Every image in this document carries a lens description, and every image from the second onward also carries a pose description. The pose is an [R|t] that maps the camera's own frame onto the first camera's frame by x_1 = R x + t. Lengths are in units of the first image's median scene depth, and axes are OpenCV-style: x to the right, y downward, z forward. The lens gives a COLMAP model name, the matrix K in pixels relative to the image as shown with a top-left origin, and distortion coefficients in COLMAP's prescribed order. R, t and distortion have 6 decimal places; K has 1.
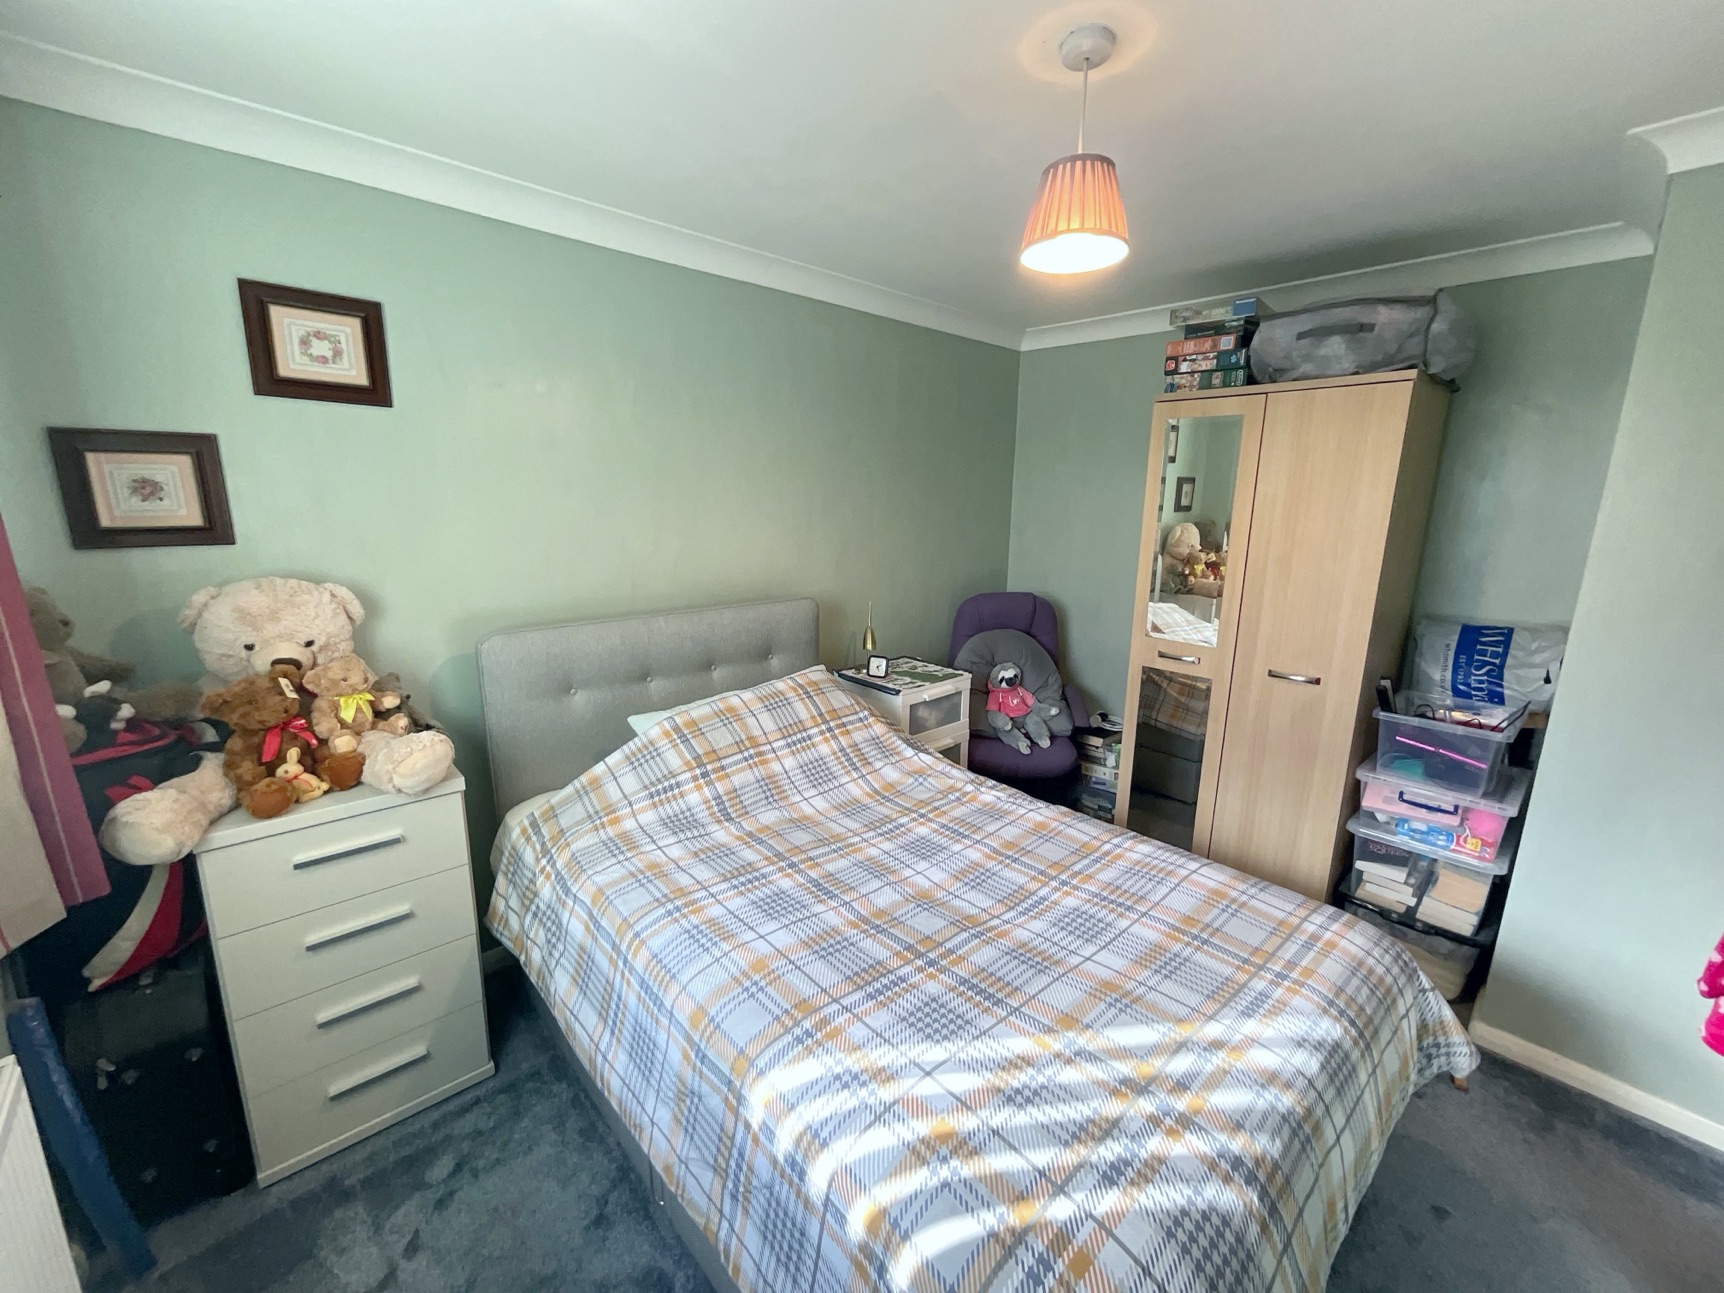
lens RADIAL K [[701.3, 0, 860.2], [0, 701.3, 643.7], [0, 0, 1]] dist [-0.002209, 0.000375]
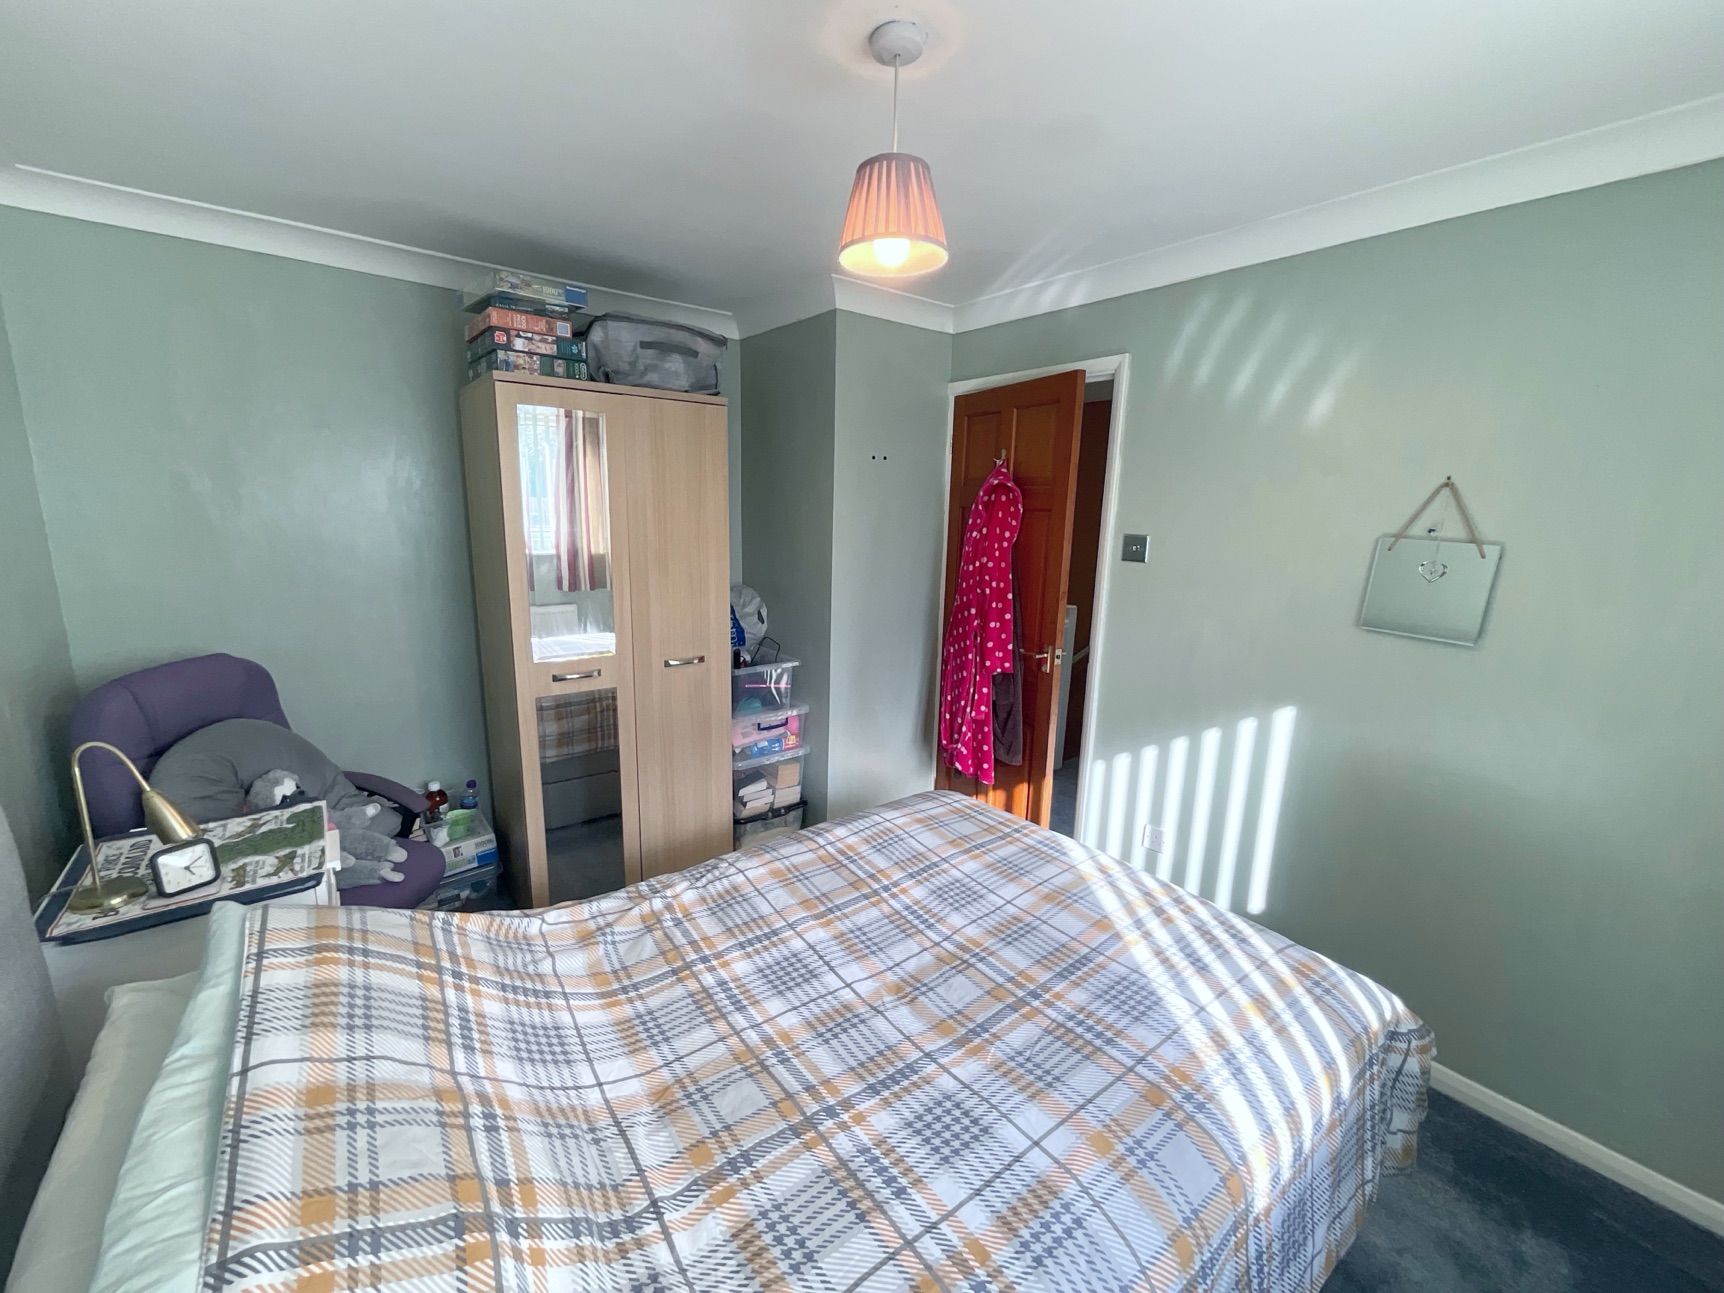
lens RADIAL K [[704.9, 0, 863.0], [0, 704.9, 640.3], [0, 0, 1]] dist [-0.002299, 0.000790]
pose [[0.078993, -0.203604, 0.975861, -0.570898], [0.186003, 0.964739, 0.186227, -0.181248], [-0.979369, 0.166802, 0.114078, 0.772618]]
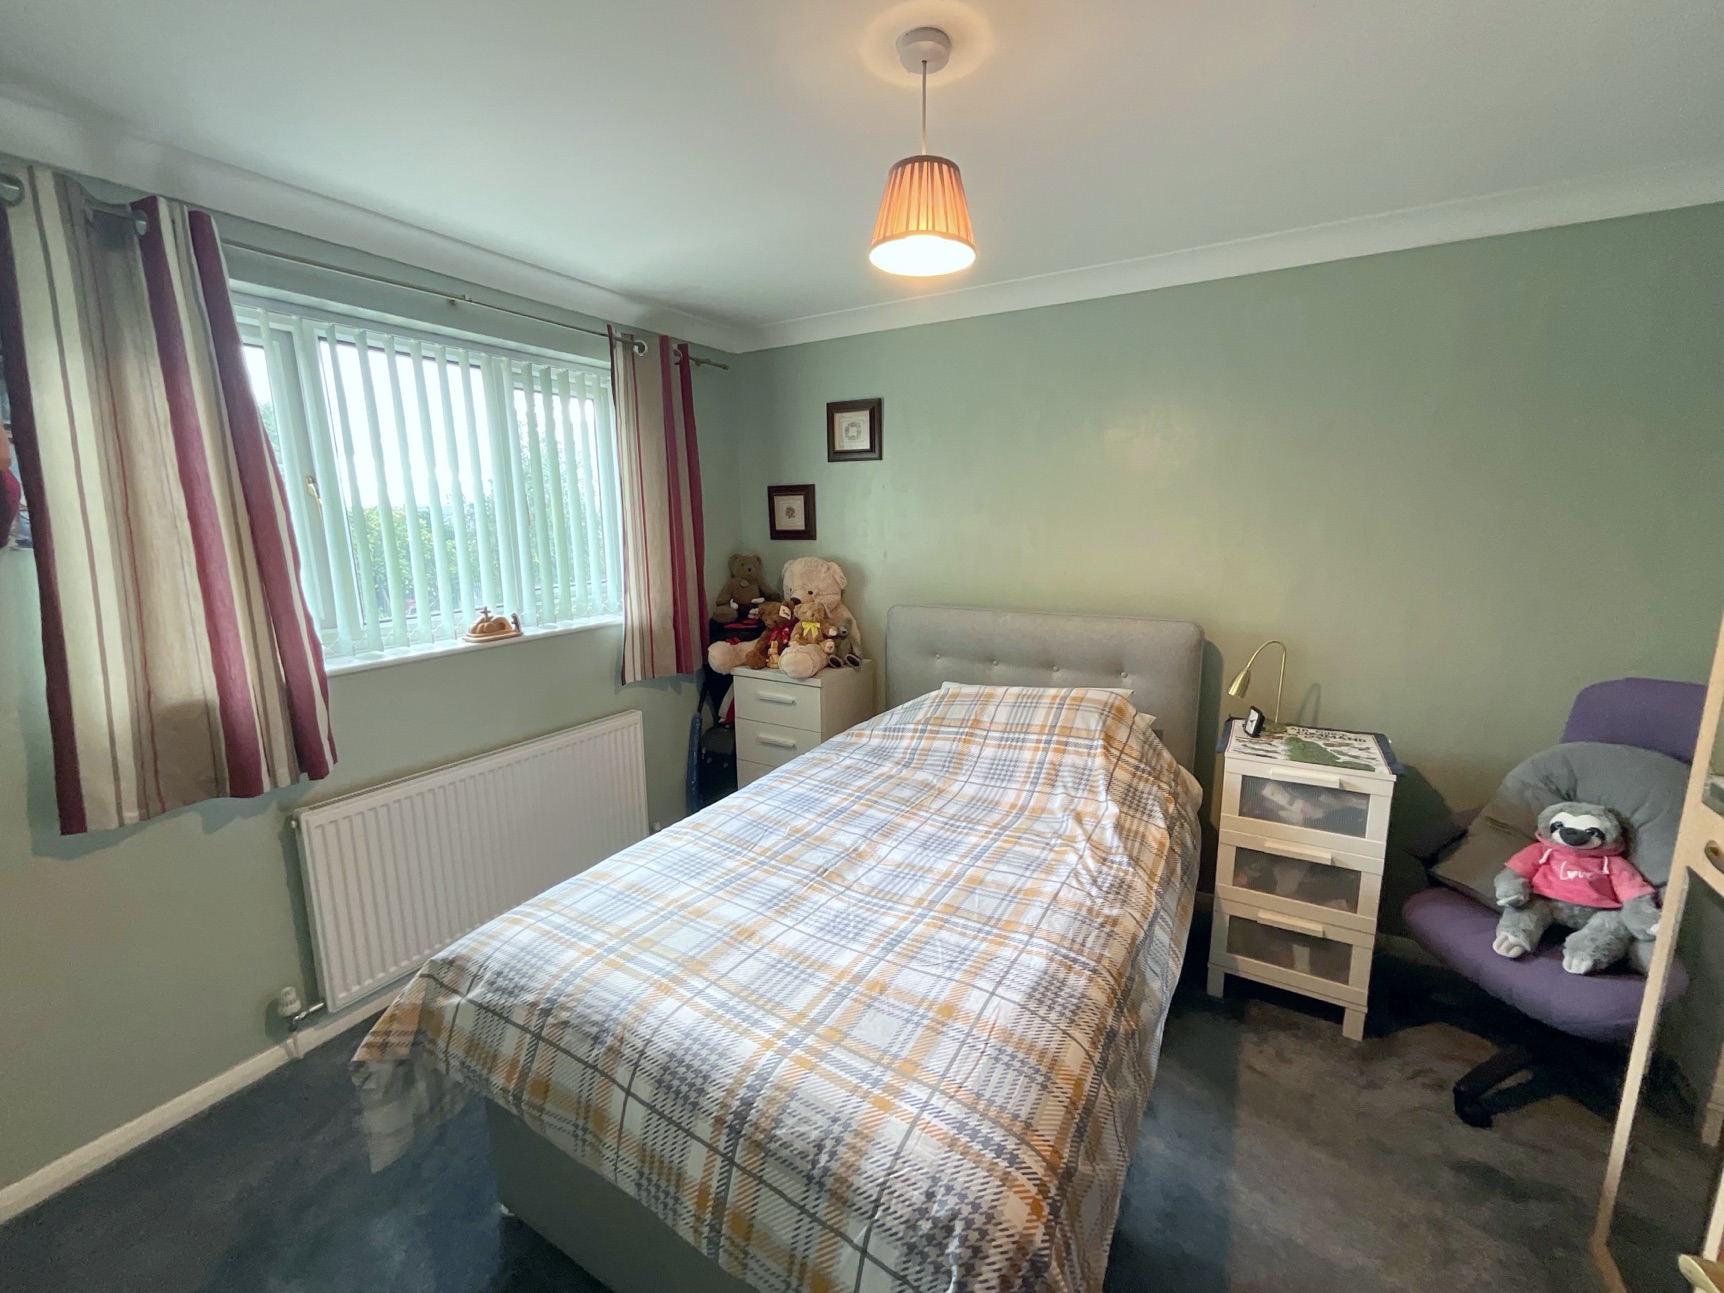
lens RADIAL K [[699.6, 0, 863.8], [0, 699.6, 643.0], [0, 0, 1]] dist [-0.001923, 0.000020]
pose [[0.297258, 0.157186, -0.941770, 0.980034], [-0.185679, 0.977042, 0.104466, -0.085430], [0.936569, 0.143813, 0.319620, 0.521959]]
